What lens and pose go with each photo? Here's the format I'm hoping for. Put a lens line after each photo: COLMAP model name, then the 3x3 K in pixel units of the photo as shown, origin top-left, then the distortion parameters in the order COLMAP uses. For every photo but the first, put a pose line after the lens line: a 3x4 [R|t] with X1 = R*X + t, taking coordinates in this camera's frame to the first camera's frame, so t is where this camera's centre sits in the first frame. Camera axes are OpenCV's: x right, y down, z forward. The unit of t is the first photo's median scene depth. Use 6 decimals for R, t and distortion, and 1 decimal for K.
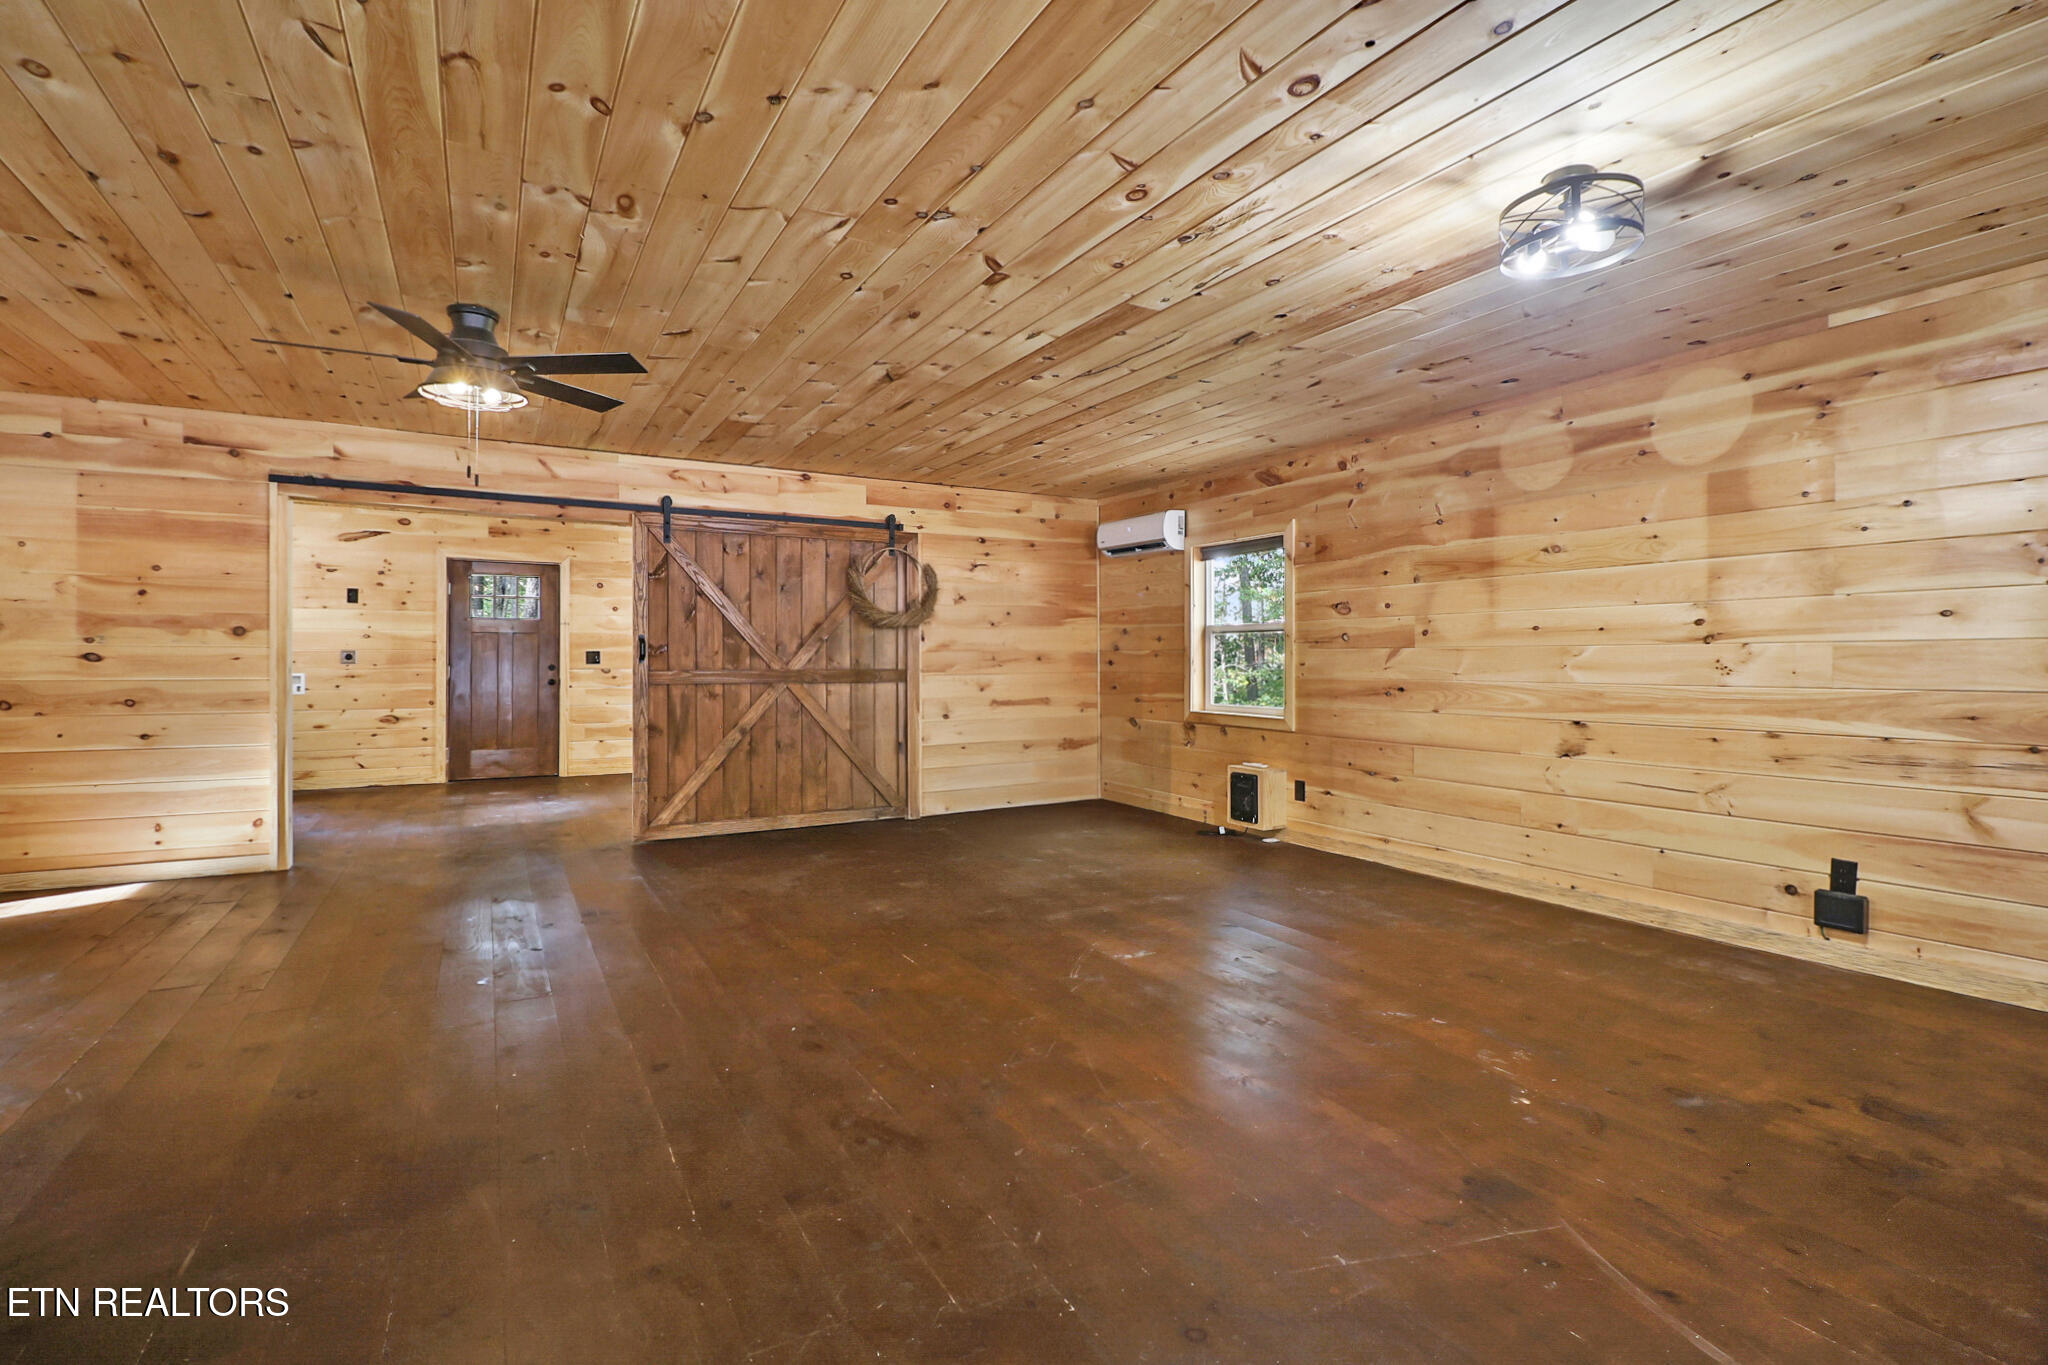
lens RADIAL K [[941.4, 0, 1011.4], [0, 941.4, 665.1], [0, 0, 1]] dist [-0.004179, -0.001058]
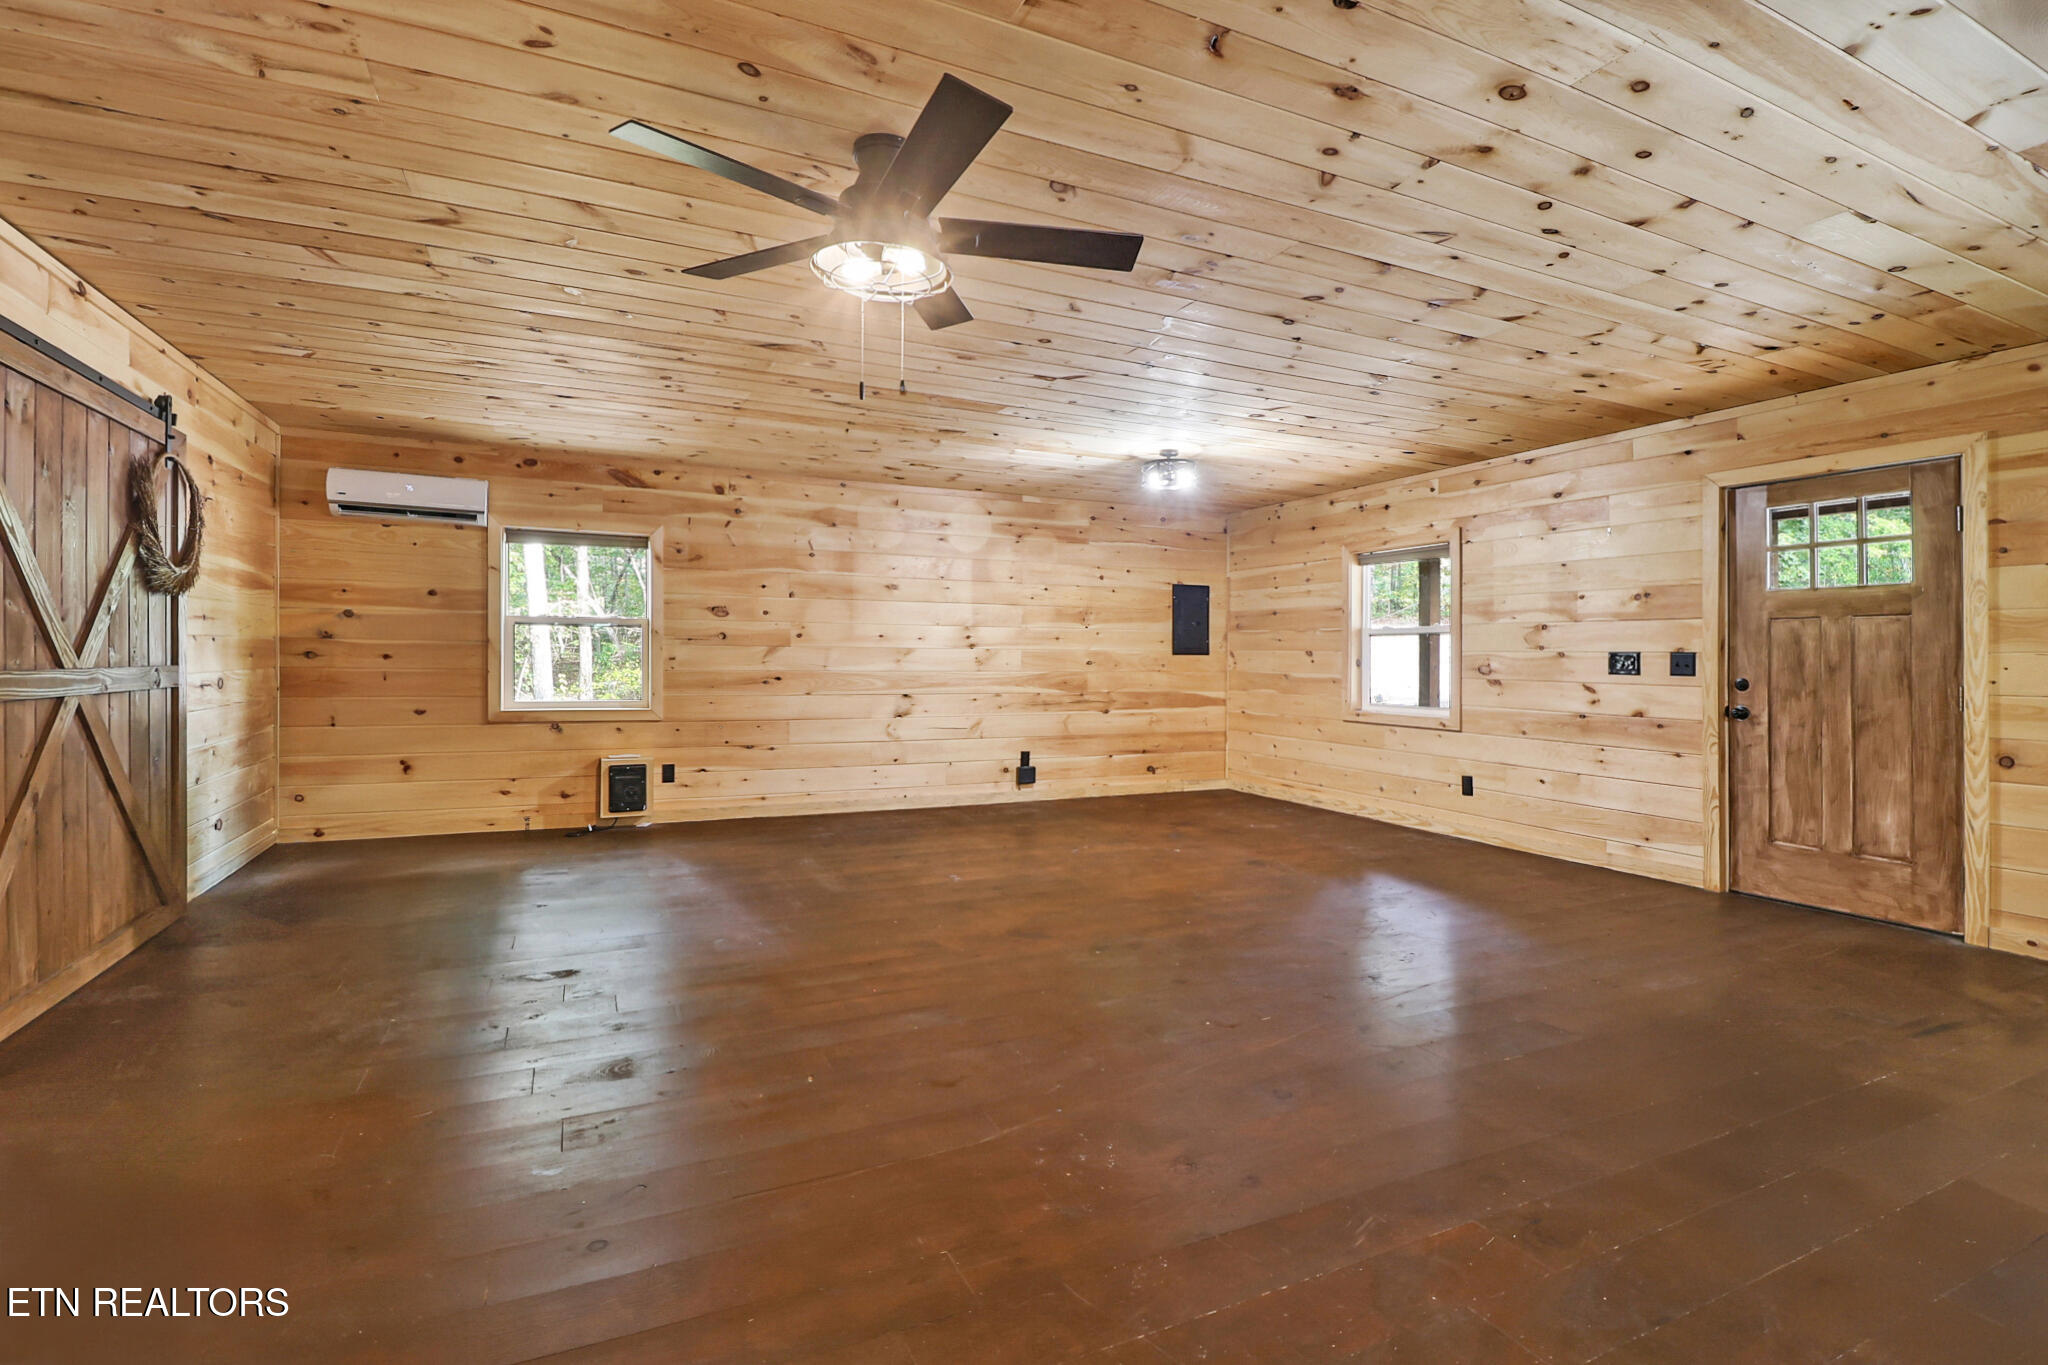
lens RADIAL K [[941.4, 0, 1008.9], [0, 941.4, 661.0], [0, 0, 1]] dist [-0.004179, -0.001058]
pose [[0.079789, -0.002812, 0.996808, -0.897651], [-0.005262, 0.999981, 0.003242, -0.004180], [-0.996798, -0.005504, 0.079773, 0.614495]]
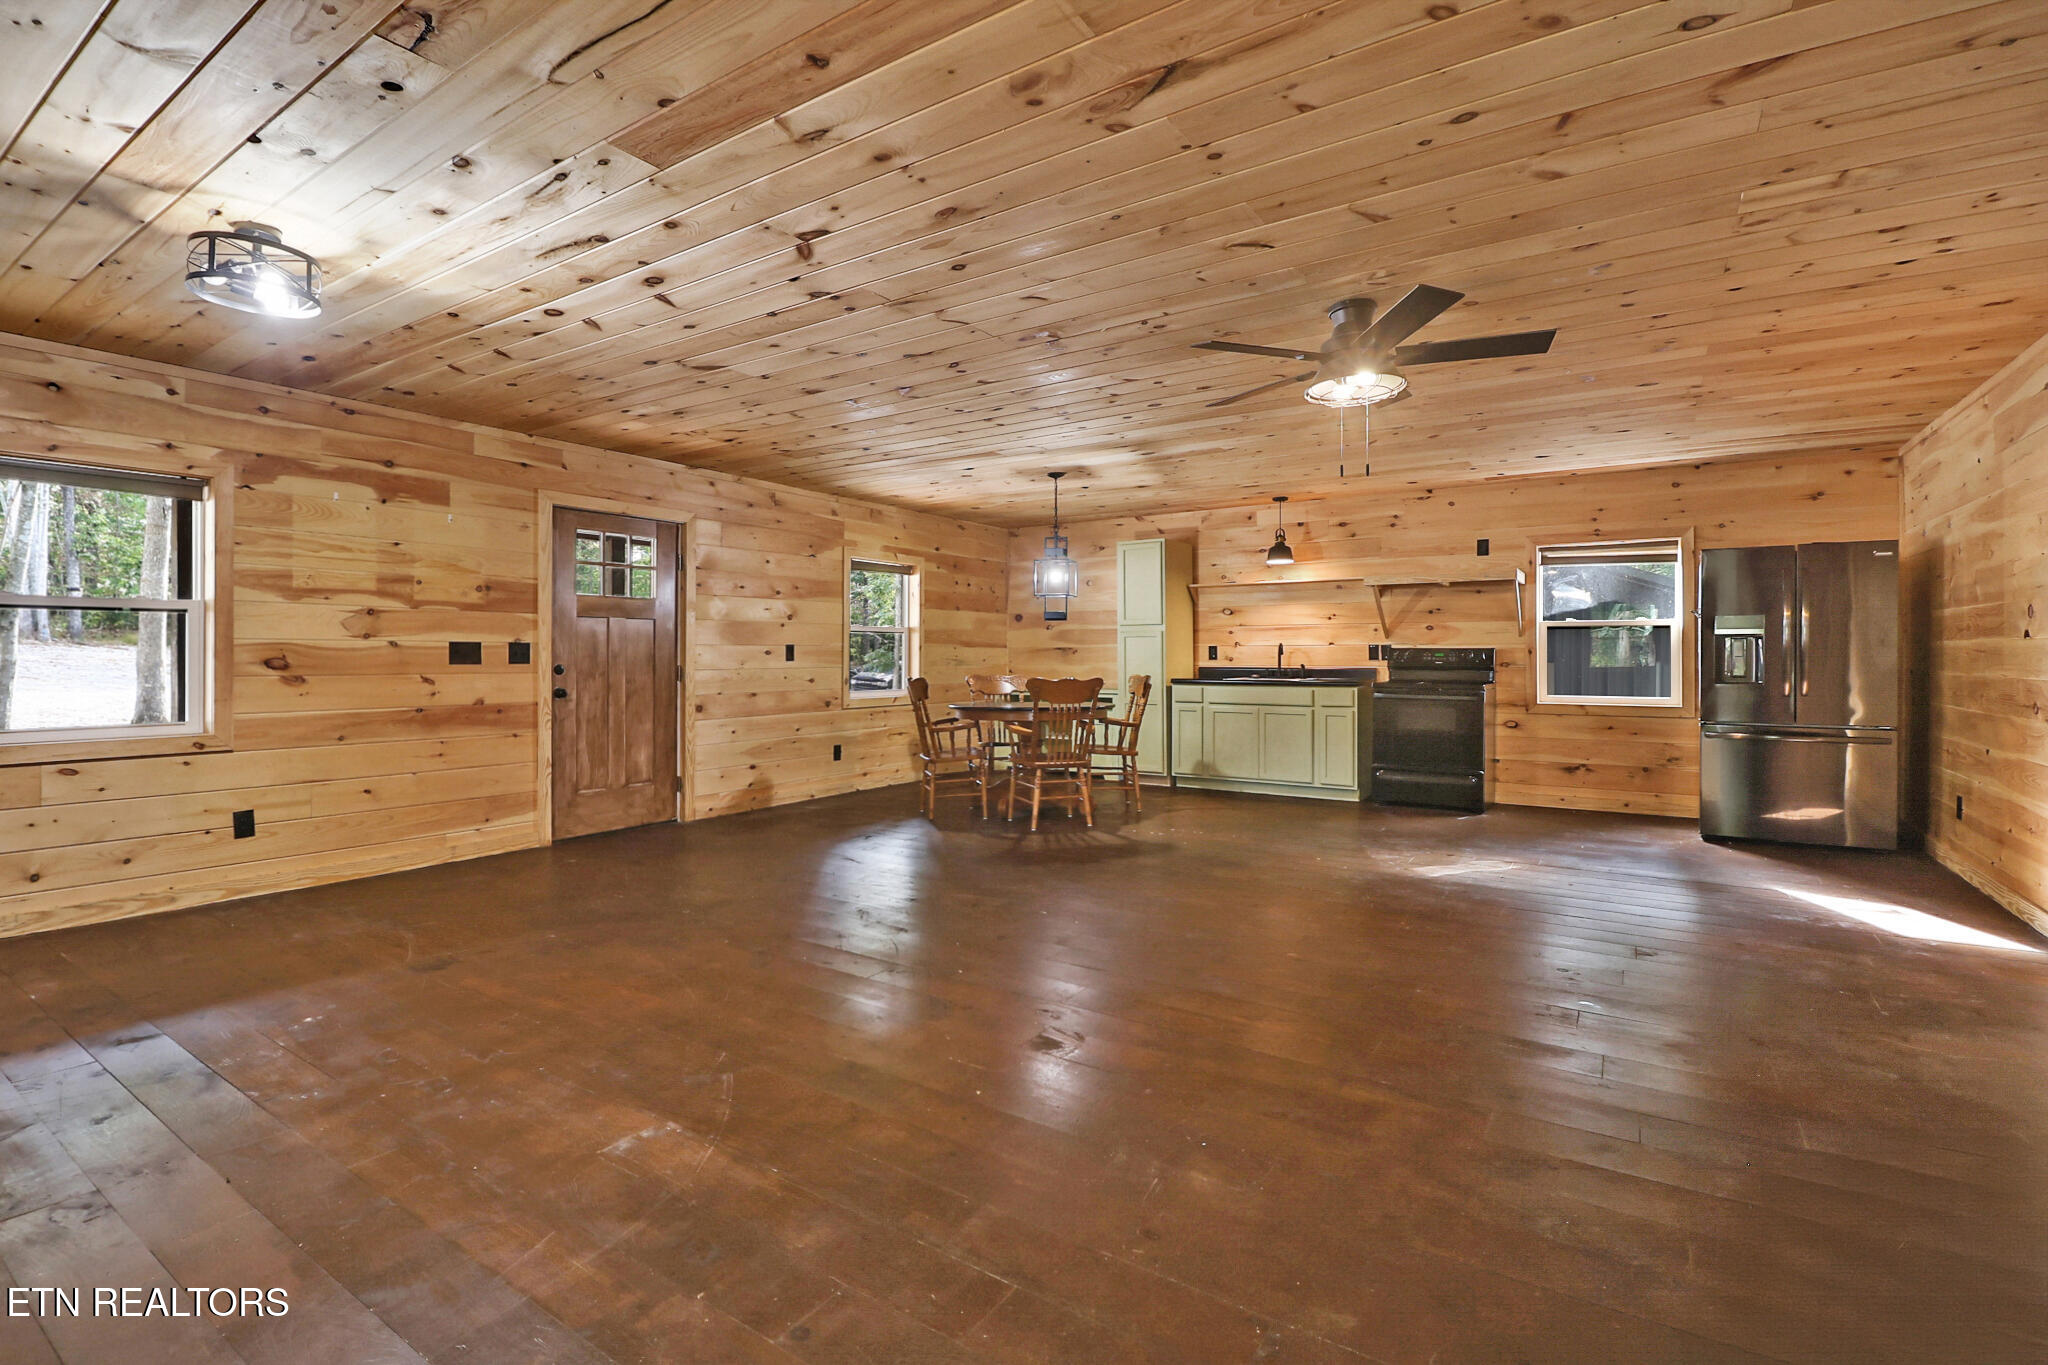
lens RADIAL K [[941.4, 0, 1017.7], [0, 941.4, 643.8], [0, 0, 1]] dist [-0.004179, -0.001058]
pose [[-0.890571, -0.005754, -0.454808, 0.142447], [-0.003629, 0.999978, -0.005545, -0.008356], [0.454830, -0.003288, -0.890572, 1.244803]]
